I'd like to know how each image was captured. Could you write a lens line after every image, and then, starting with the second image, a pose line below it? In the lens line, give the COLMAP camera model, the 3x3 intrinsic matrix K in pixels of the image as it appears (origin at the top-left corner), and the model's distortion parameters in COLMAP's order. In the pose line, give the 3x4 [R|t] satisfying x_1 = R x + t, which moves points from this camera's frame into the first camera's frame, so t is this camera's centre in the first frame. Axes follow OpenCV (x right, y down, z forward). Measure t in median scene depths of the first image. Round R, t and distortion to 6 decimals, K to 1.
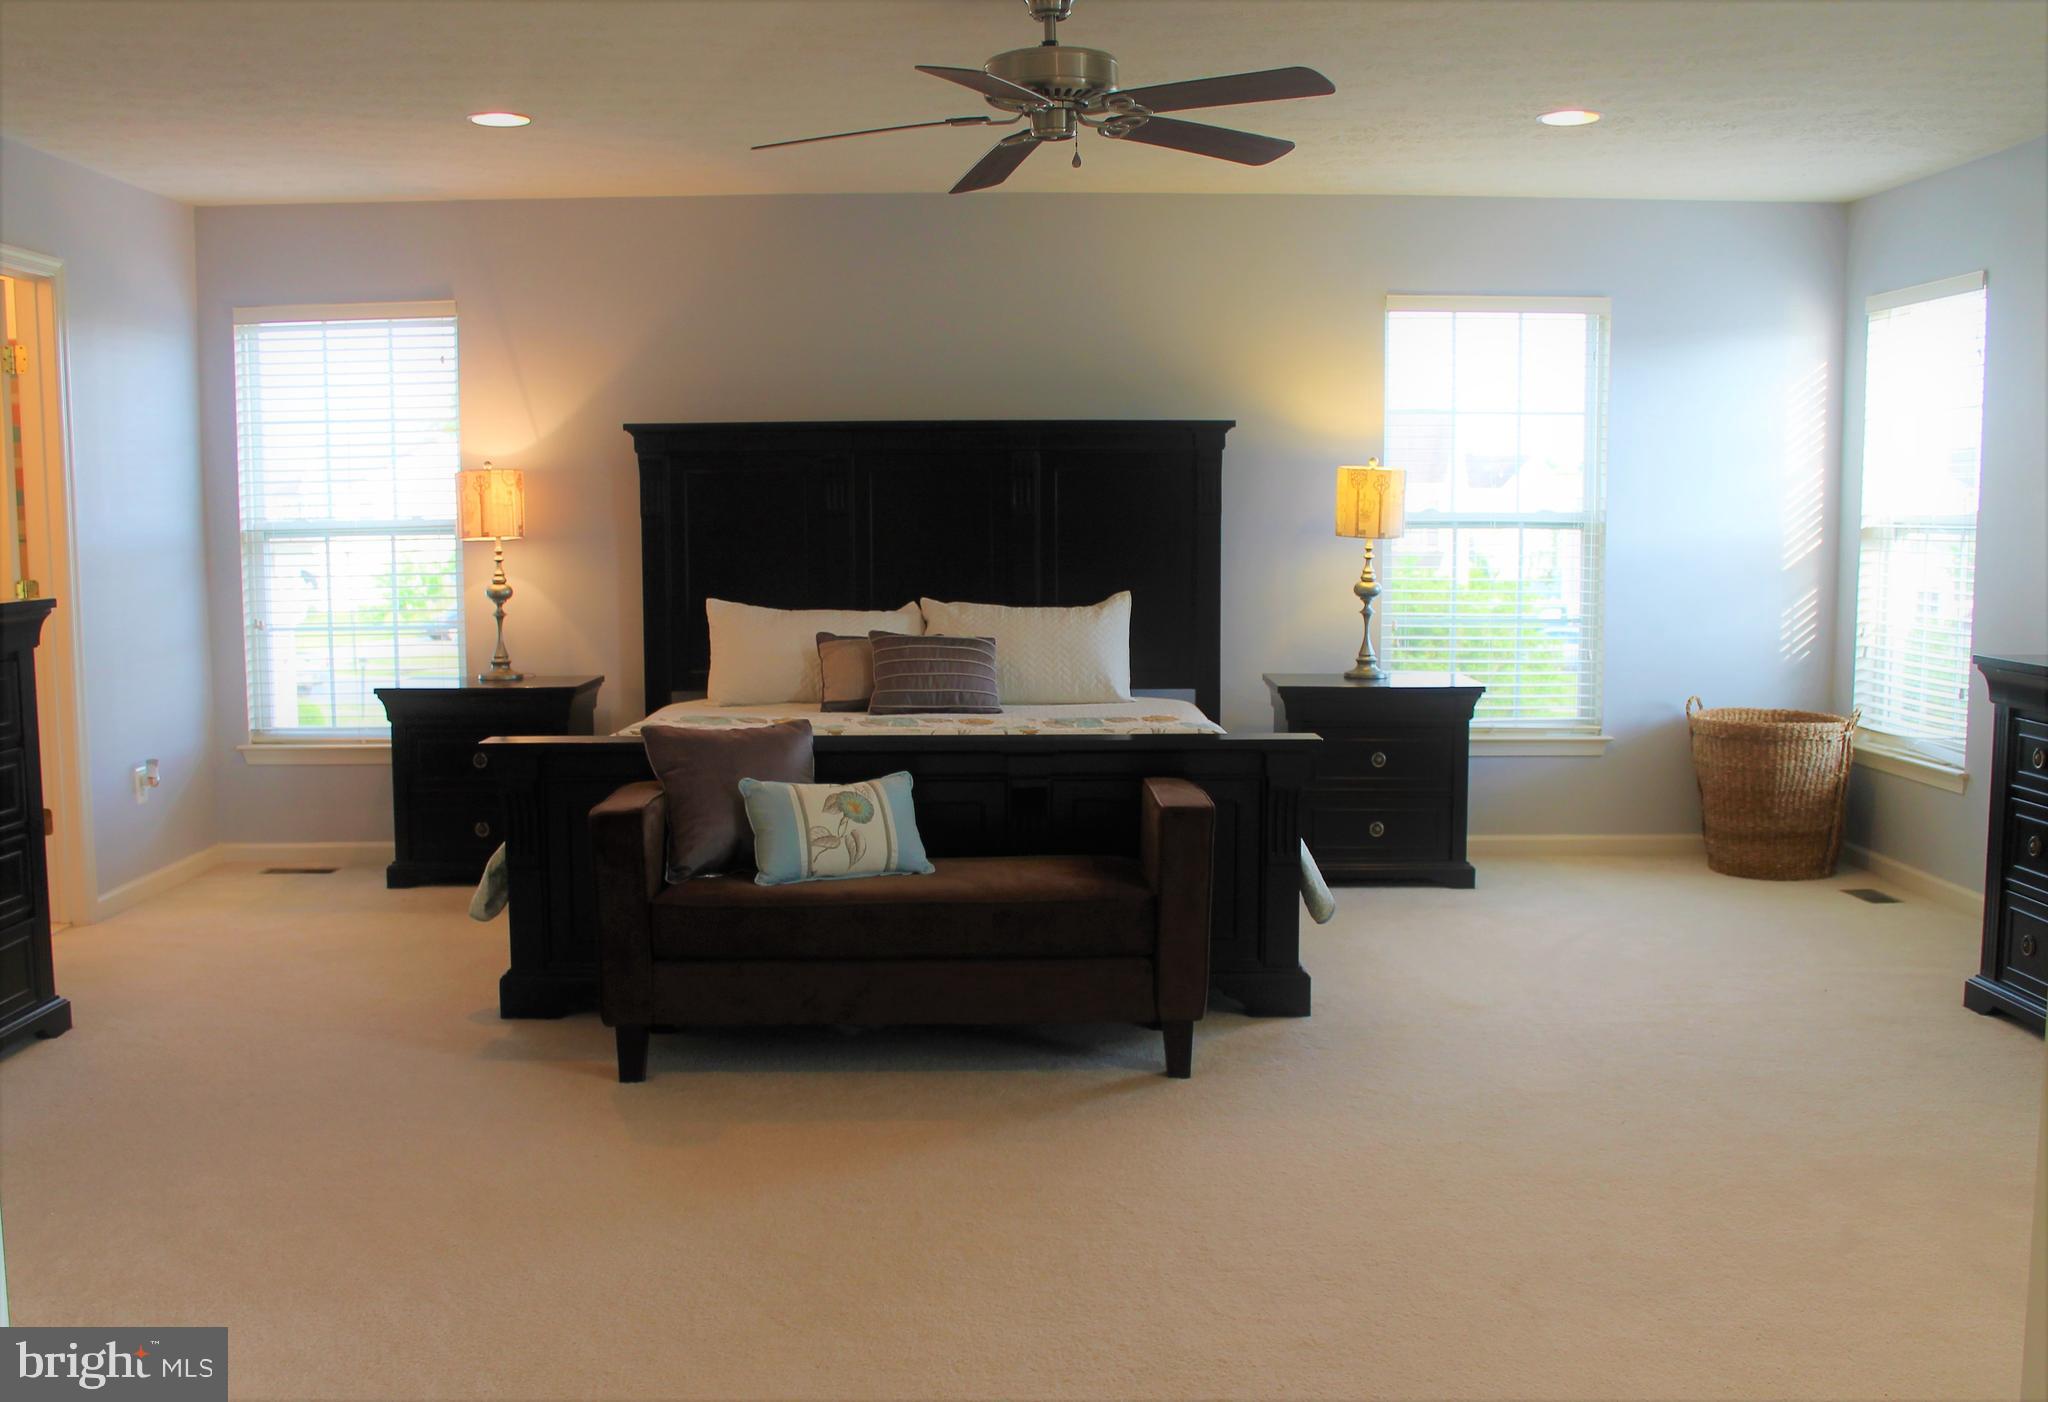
lens RADIAL K [[1953.9, 0, 1024.2], [0, 1953.9, 711.9], [0, 0, 1]] dist [-0.101733, 0.000000]
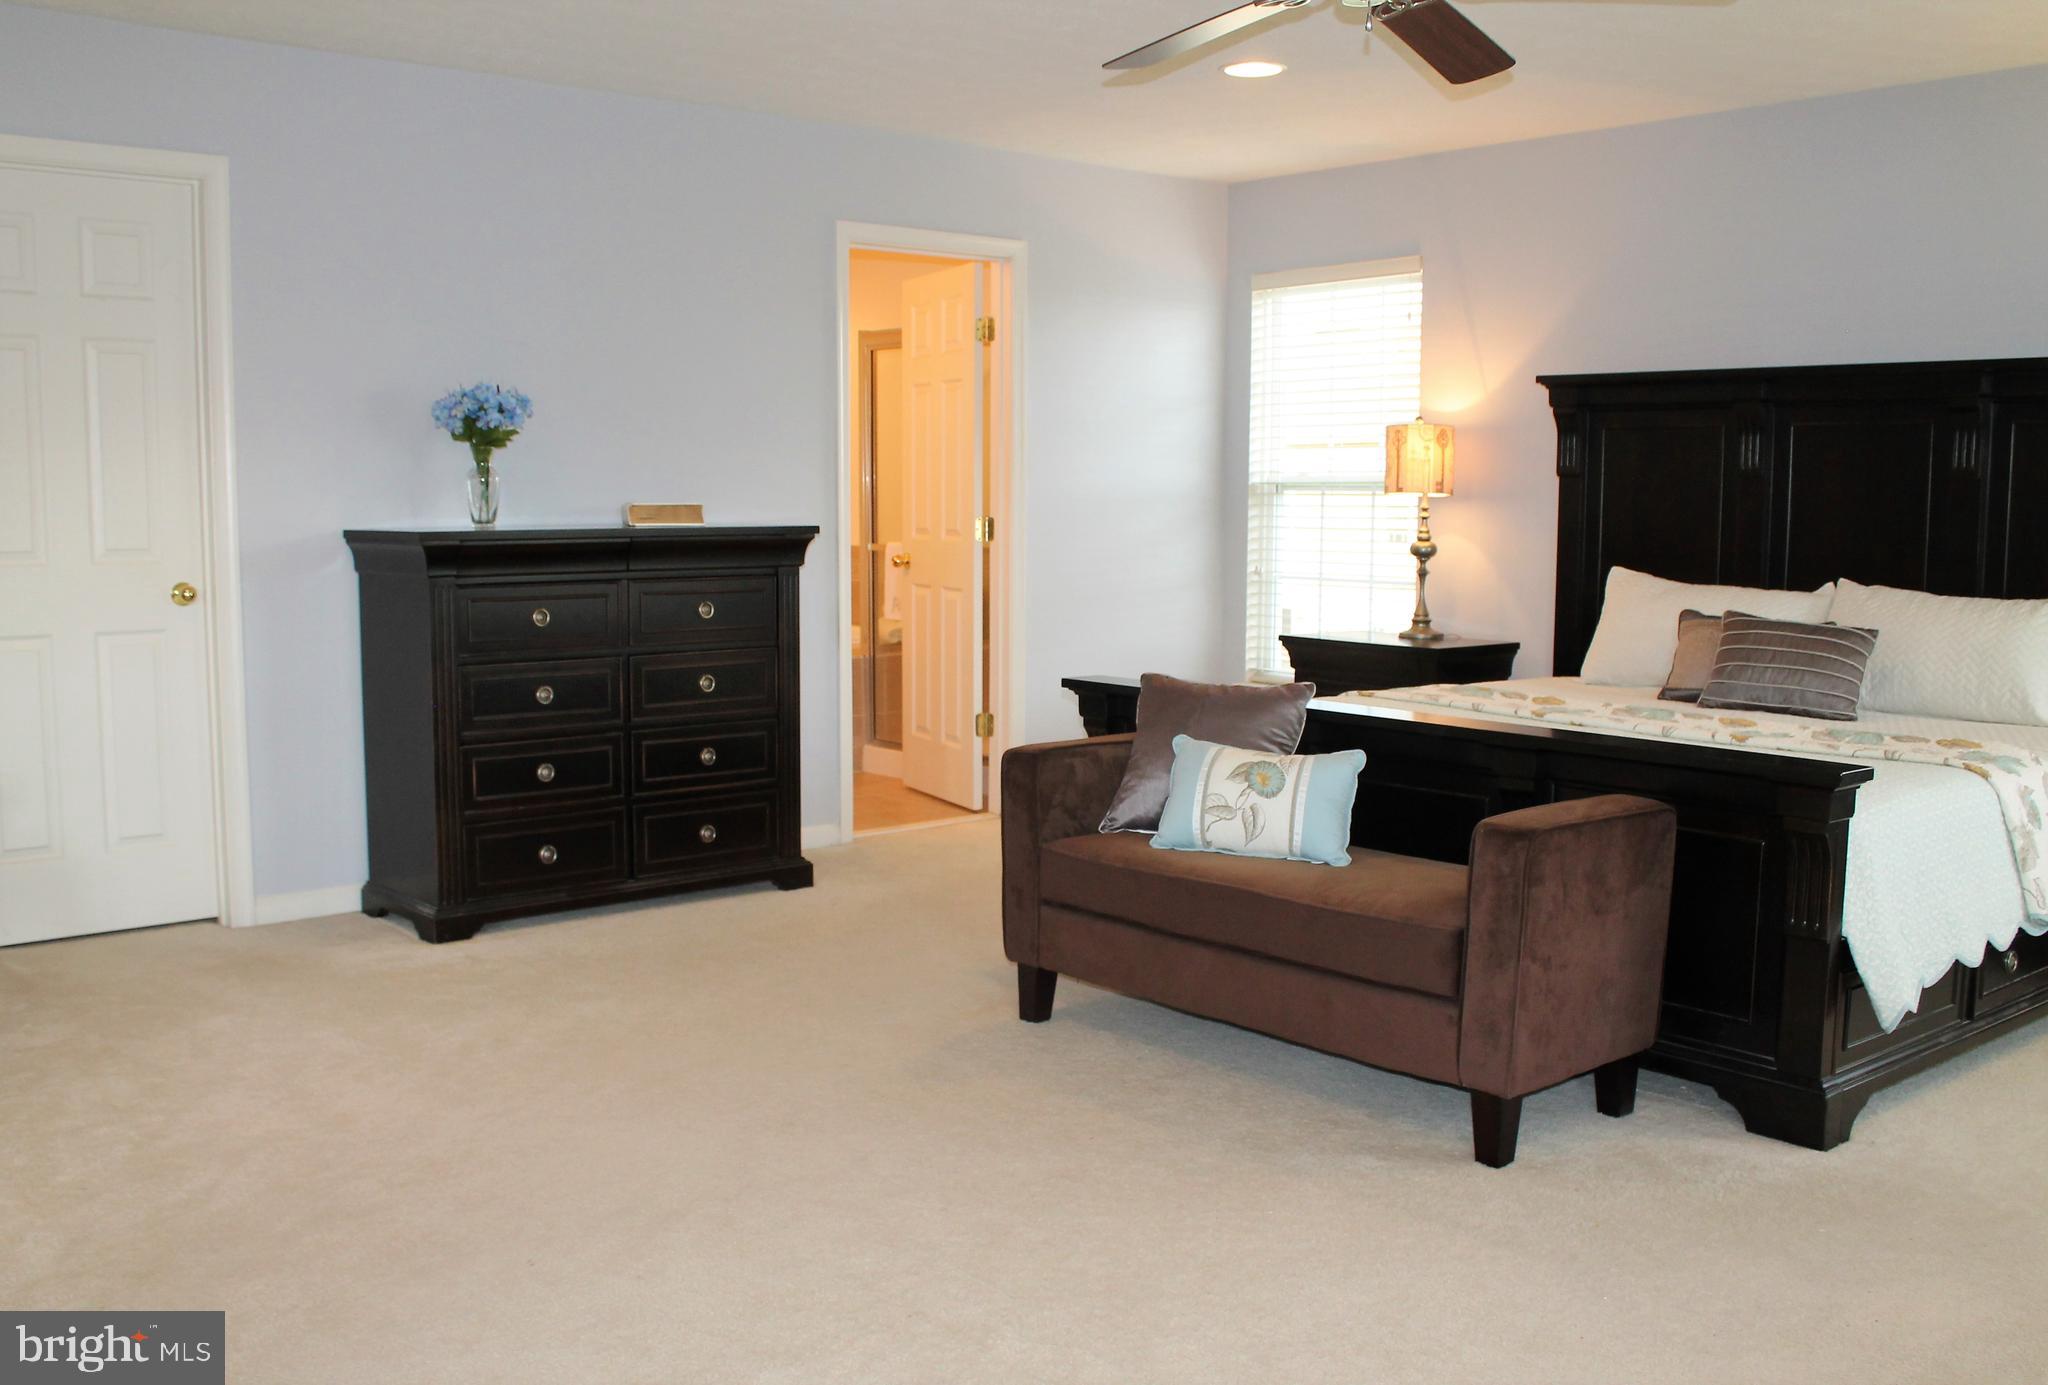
lens RADIAL K [[1921.9, 0, 1024.9], [0, 1921.9, 676.7], [0, 0, 1]] dist [-0.117022, 0.000000]
pose [[0.637144, 0.086146, -0.765915, 0.356644], [-0.090584, 0.995217, 0.036583, -0.014822], [0.765403, 0.046071, 0.641900, 0.228979]]
